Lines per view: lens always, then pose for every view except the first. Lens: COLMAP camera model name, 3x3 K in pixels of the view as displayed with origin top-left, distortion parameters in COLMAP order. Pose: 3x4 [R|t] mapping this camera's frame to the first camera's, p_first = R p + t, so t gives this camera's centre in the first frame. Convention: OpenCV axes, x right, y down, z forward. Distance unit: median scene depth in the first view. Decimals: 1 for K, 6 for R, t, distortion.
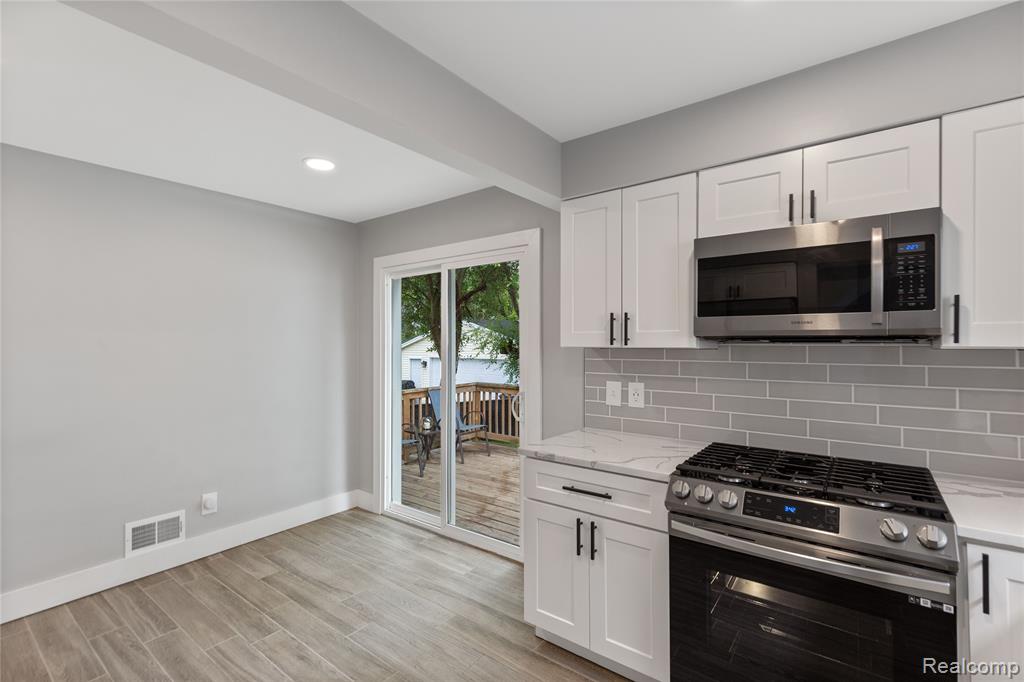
lens RADIAL K [[462.2, 0, 511.3], [0, 462.2, 341.5], [0, 0, 1]] dist [0.005224, 0.000528]
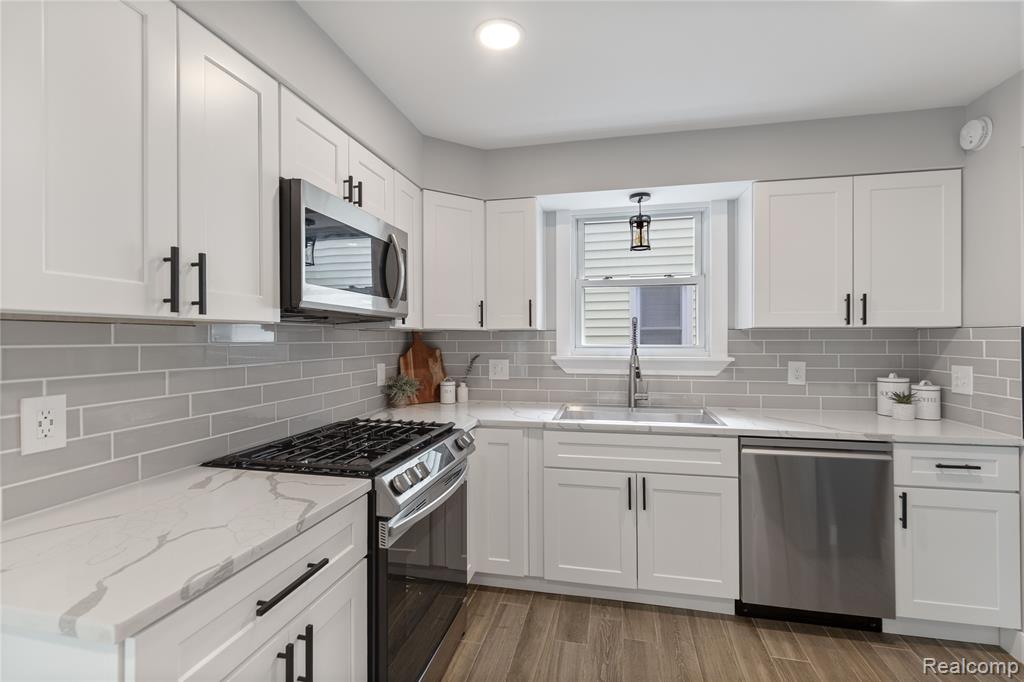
lens RADIAL K [[462.2, 0, 512.3], [0, 462.2, 338.0], [0, 0, 1]] dist [0.005224, 0.000528]
pose [[-0.416820, 0.001939, 0.908987, -0.326248], [-0.002728, 0.999991, -0.003384, 0.030930], [-0.908985, -0.003891, -0.416811, 0.752883]]
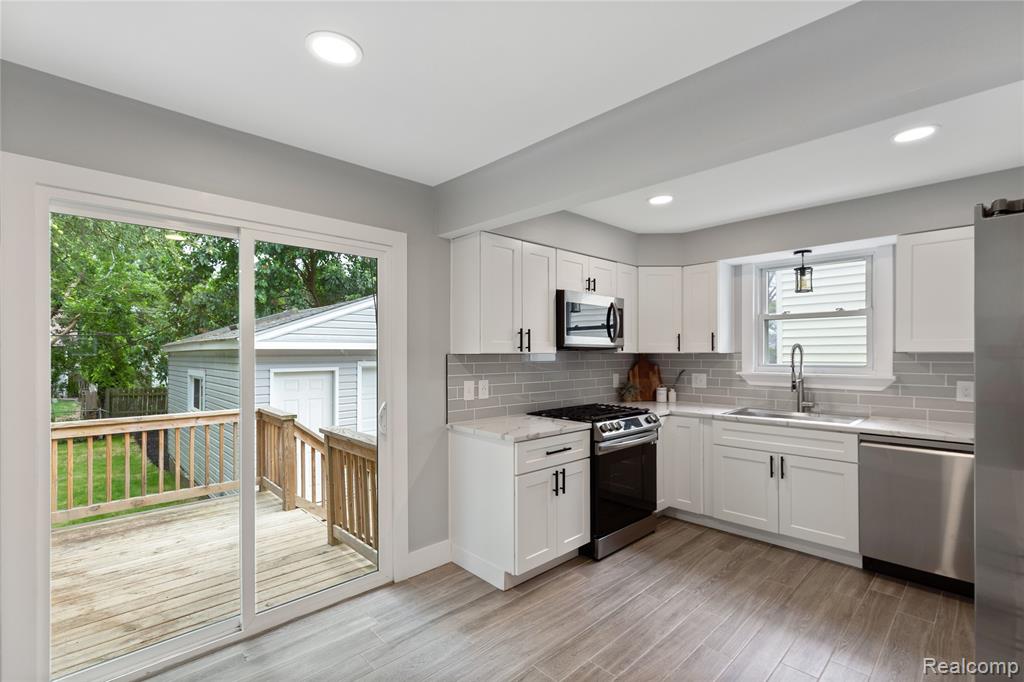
lens RADIAL K [[462.2, 0, 514.5], [0, 462.2, 355.9], [0, 0, 1]] dist [0.005224, 0.000528]
pose [[0.153902, -0.005108, 0.988073, -0.990959], [-0.003856, 0.999976, 0.005770, 0.011467], [-0.988079, -0.004698, 0.153879, 0.691339]]
